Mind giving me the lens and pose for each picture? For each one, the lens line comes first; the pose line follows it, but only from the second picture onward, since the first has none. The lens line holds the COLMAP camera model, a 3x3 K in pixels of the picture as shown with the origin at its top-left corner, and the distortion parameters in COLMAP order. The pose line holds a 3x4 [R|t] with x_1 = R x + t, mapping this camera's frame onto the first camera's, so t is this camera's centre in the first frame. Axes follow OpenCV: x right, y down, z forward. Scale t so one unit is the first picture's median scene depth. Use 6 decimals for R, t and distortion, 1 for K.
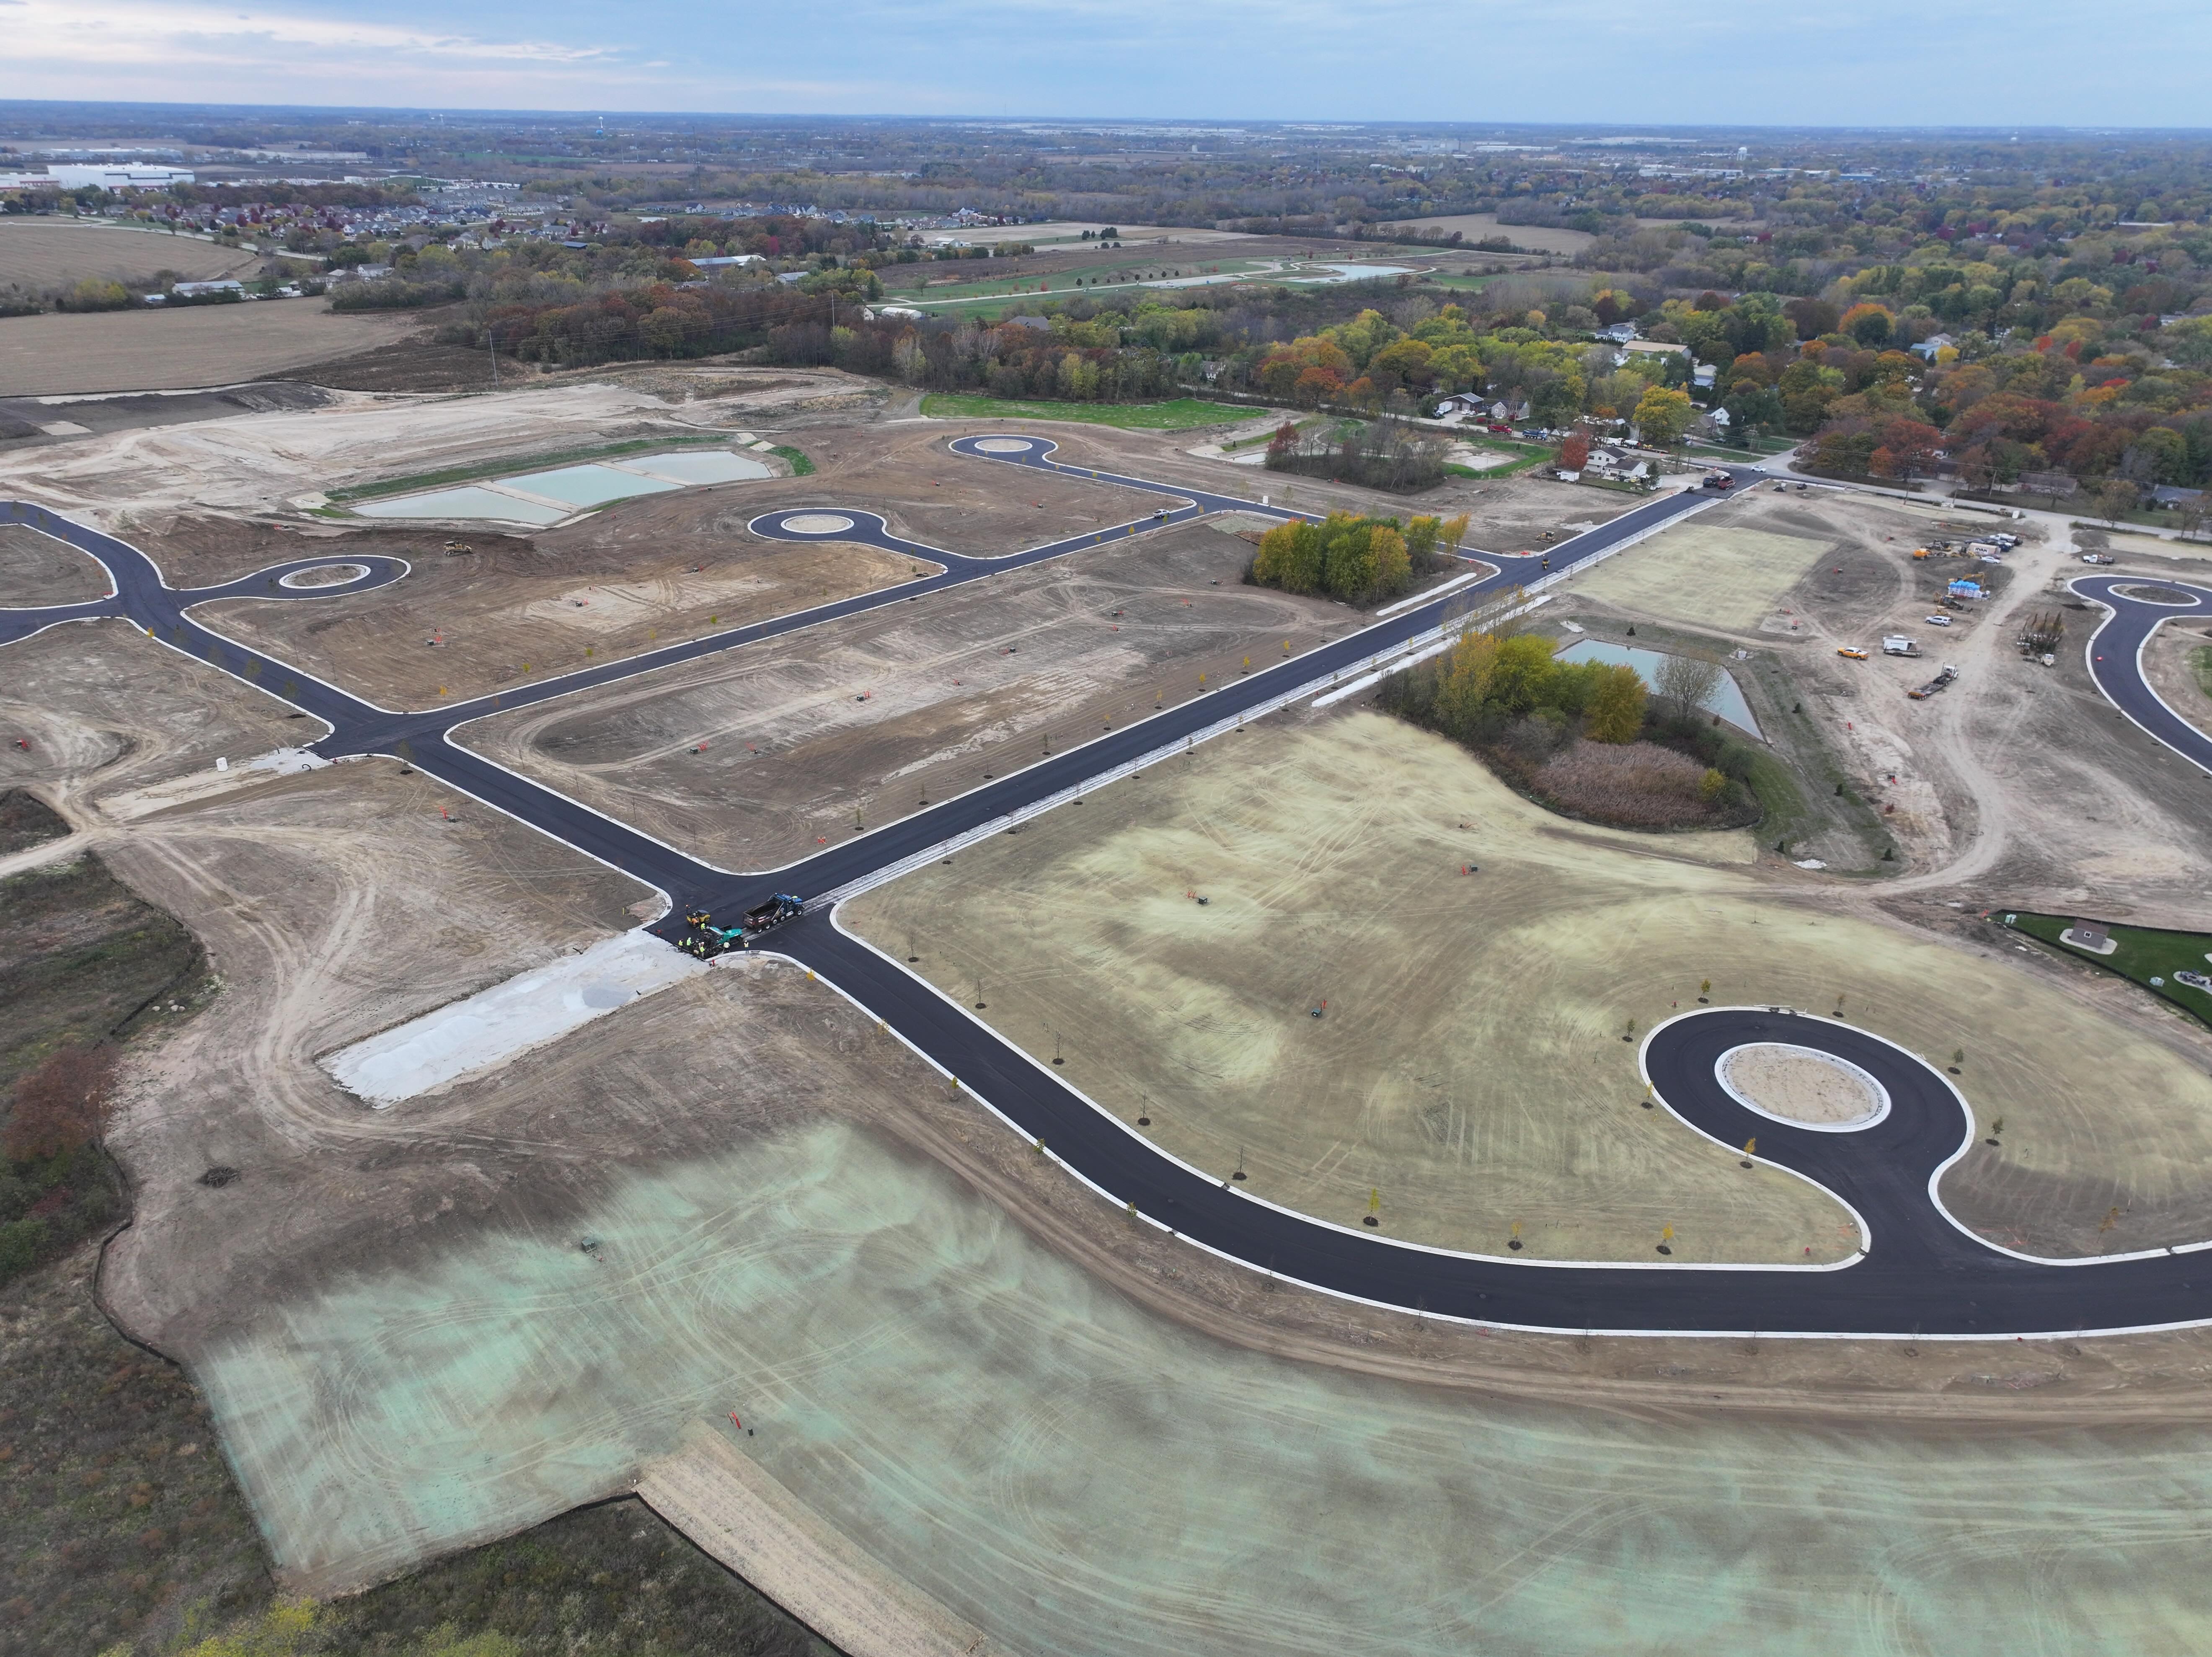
lens RADIAL K [[1545.6, 0, 1105.1], [0, 1545.6, 839.8], [0, 0, 1]] dist [-0.000372, 0.018381]
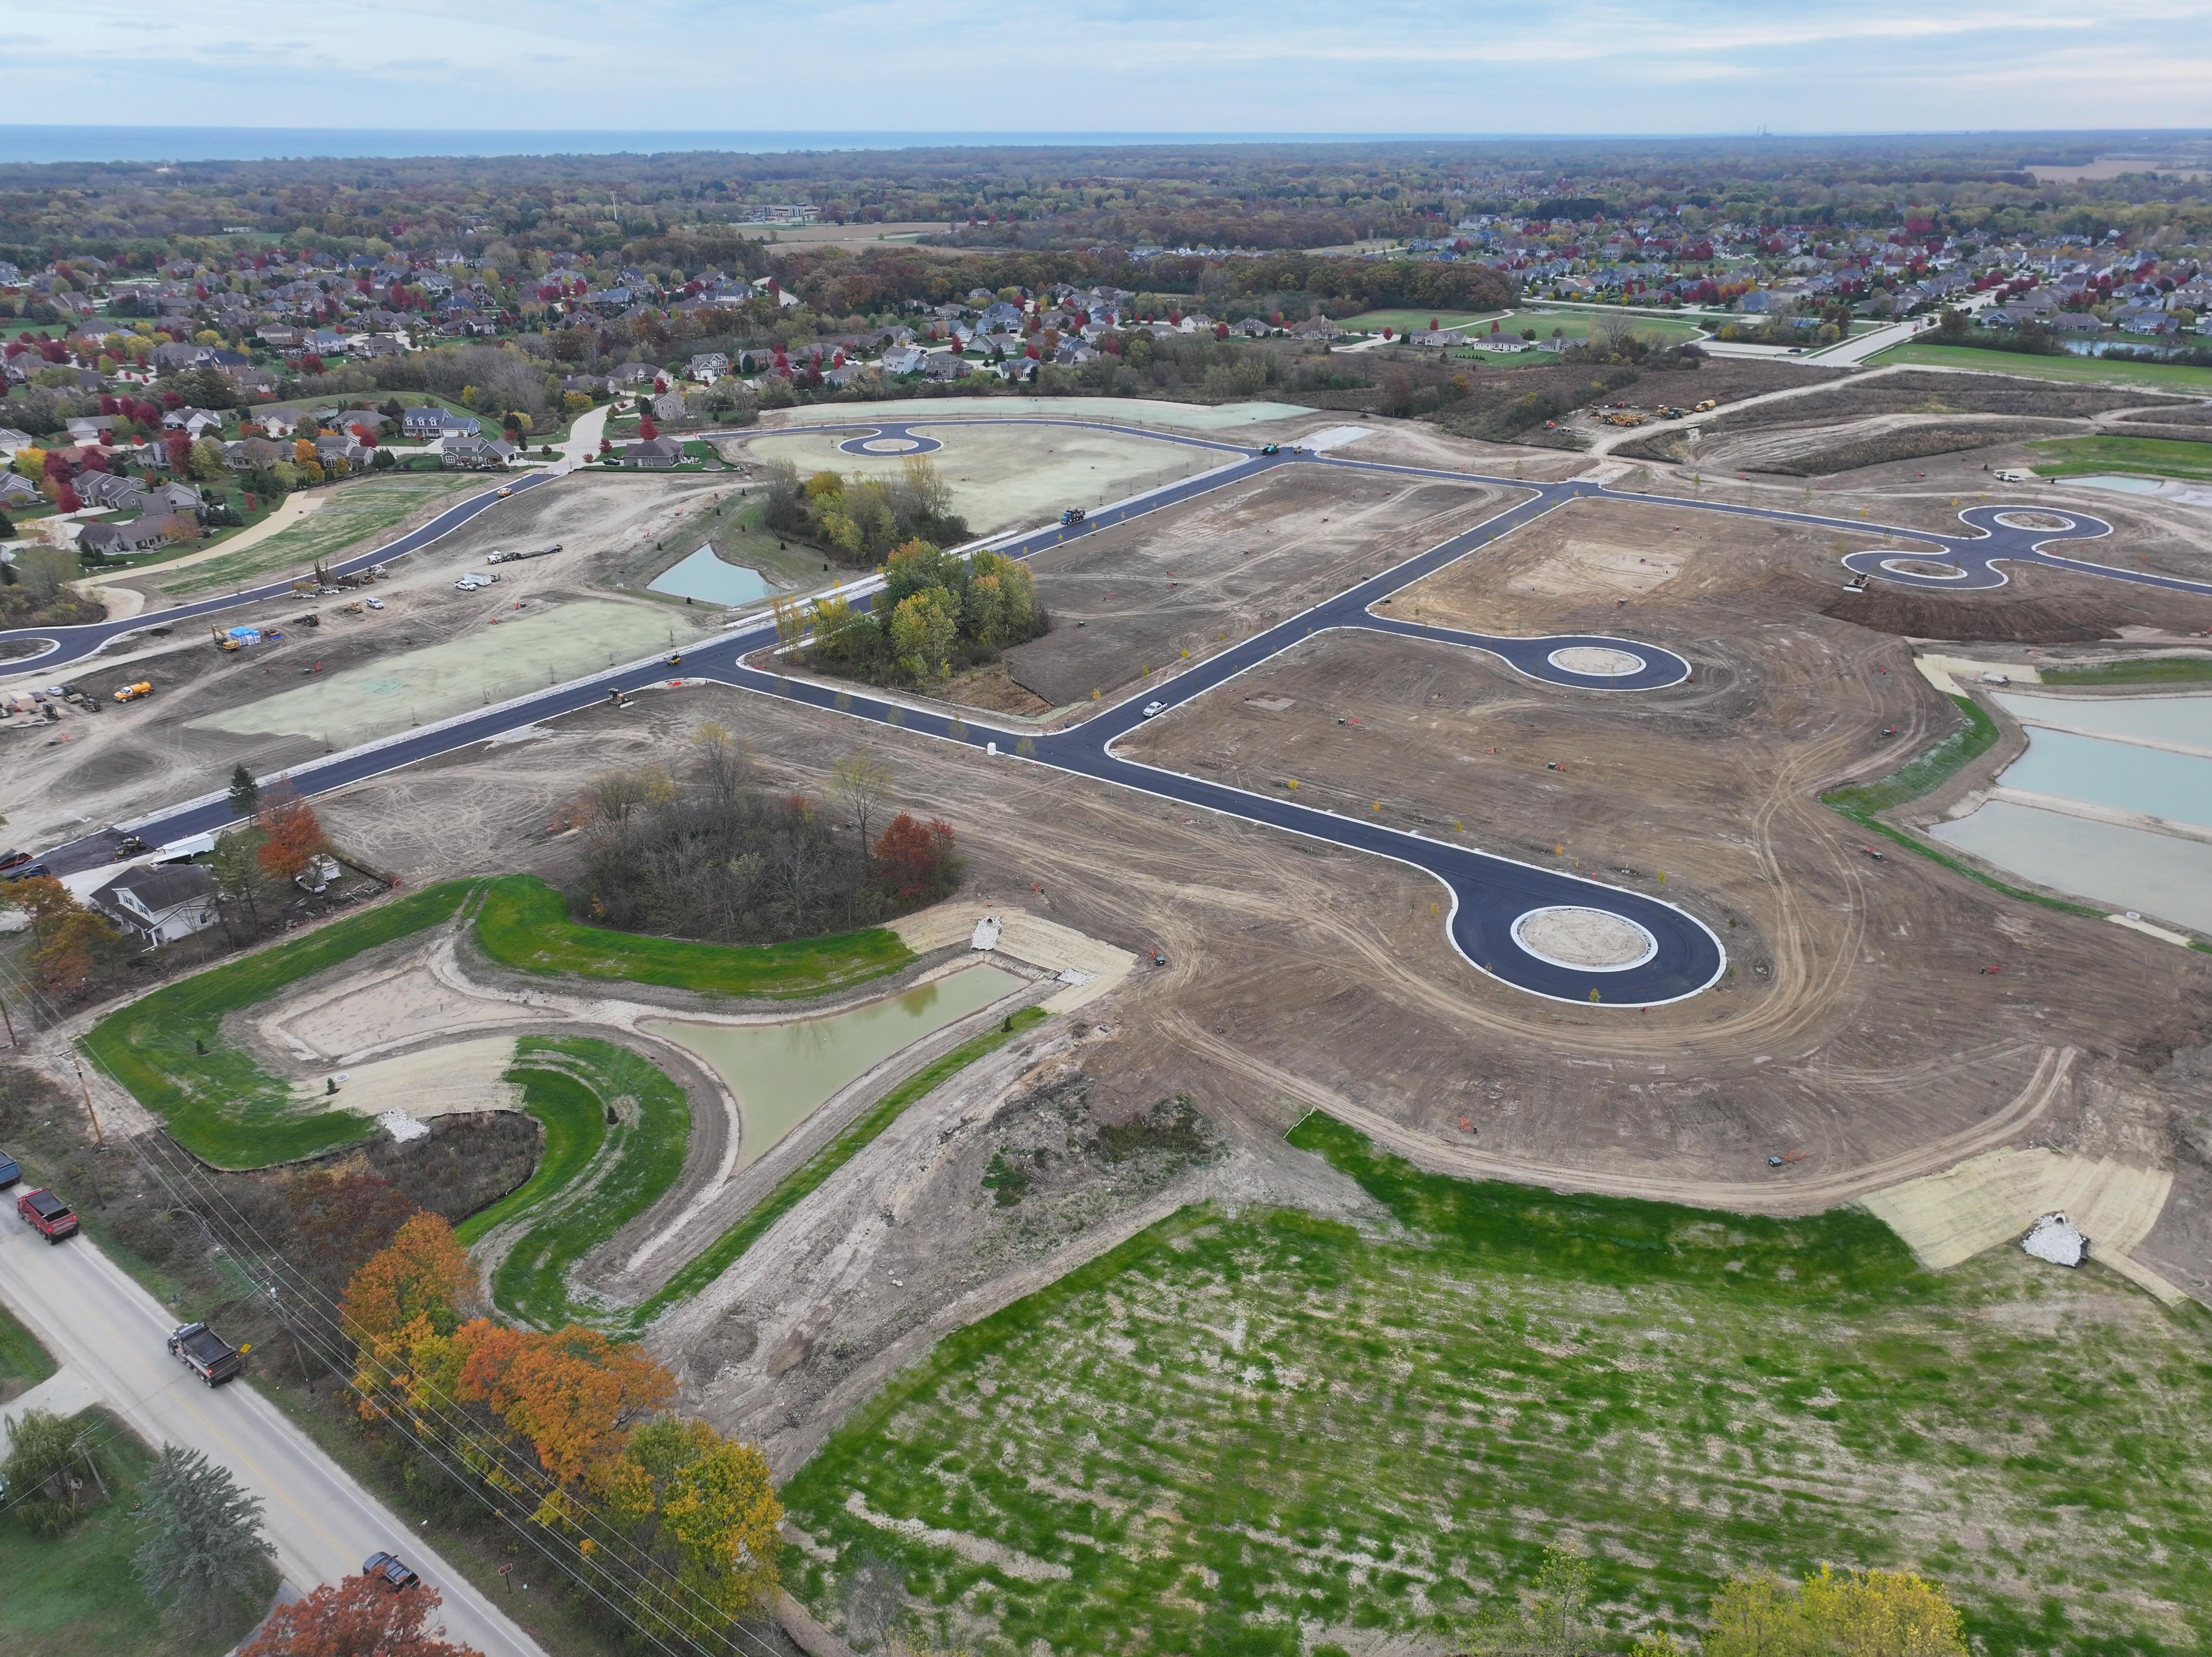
lens RADIAL K [[1545.6, 0, 1105.1], [0, 1545.6, 839.8], [0, 0, 1]] dist [-0.000372, 0.018381]
pose [[-0.997797, 0.014716, -0.064683, 0.143930], [-0.040205, 0.641430, 0.766128, -0.967553], [0.052764, 0.767041, -0.639425, 2.061769]]
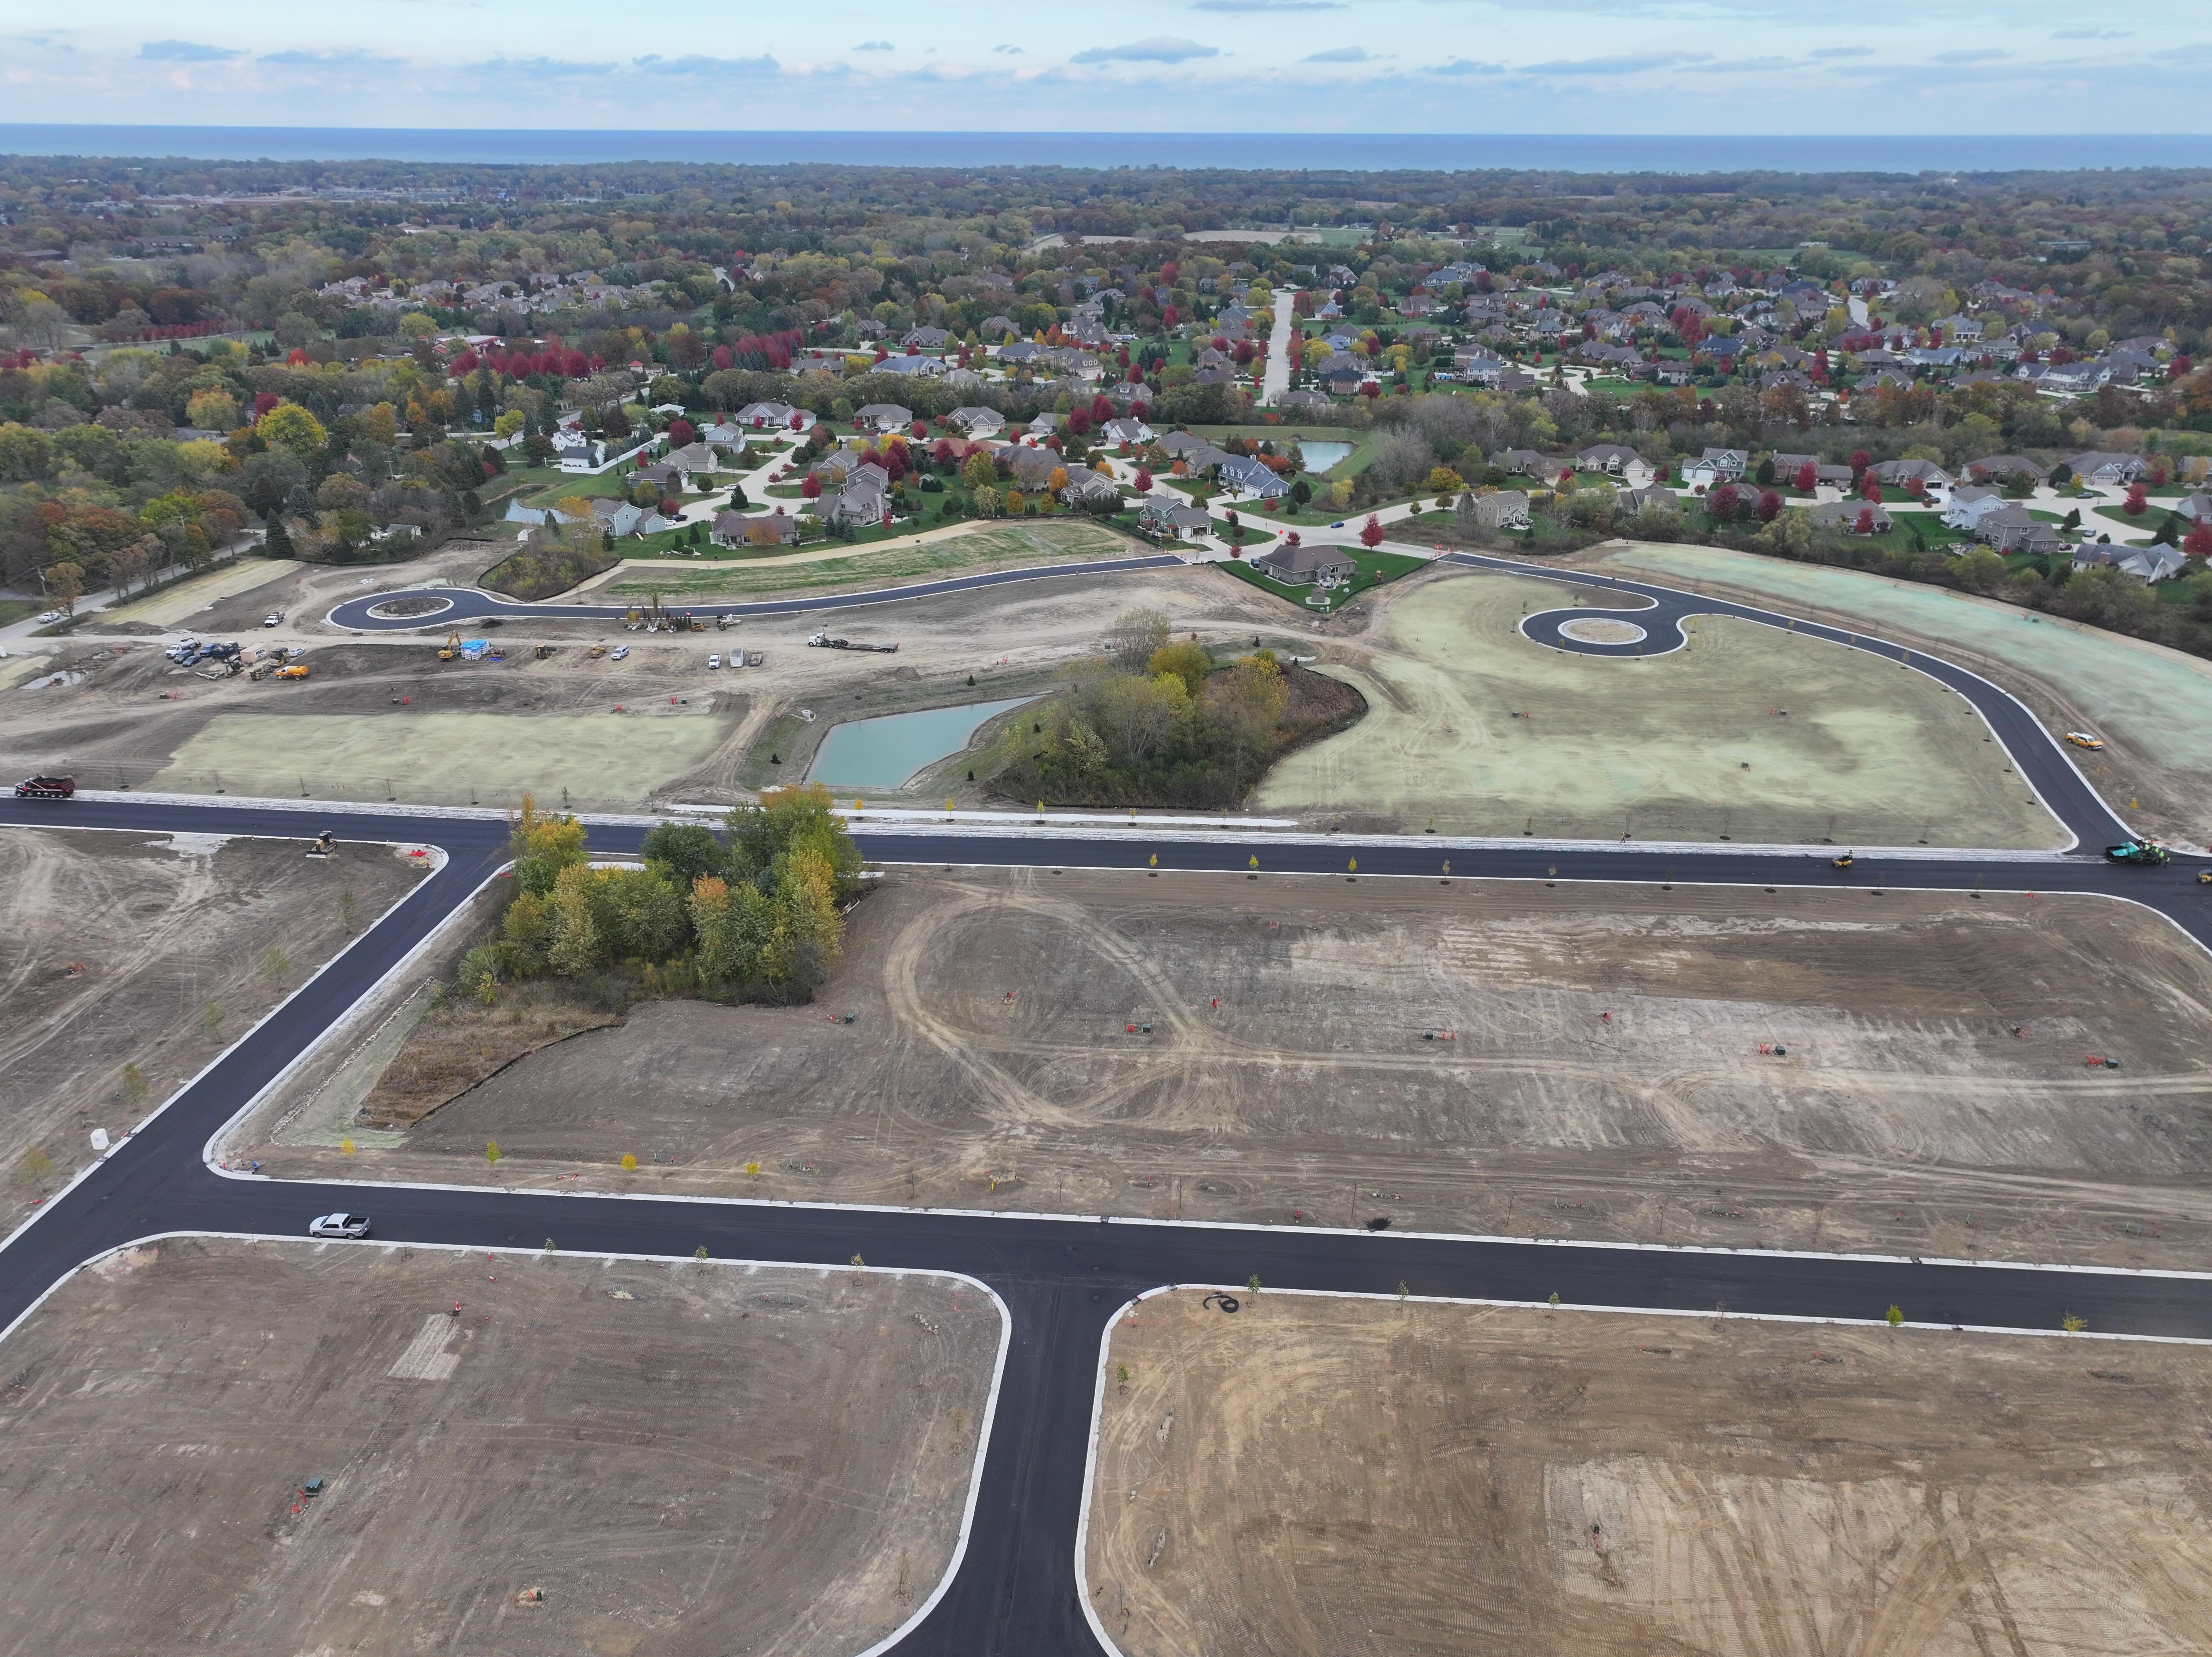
lens RADIAL K [[1545.6, 0, 1105.1], [0, 1545.6, 839.8], [0, 0, 1]] dist [-0.000372, 0.018381]
pose [[-0.566293, -0.359317, 0.741757, -0.423562], [0.341297, 0.716951, 0.607863, -0.609869], [-0.750219, 0.597388, -0.283371, 1.275962]]
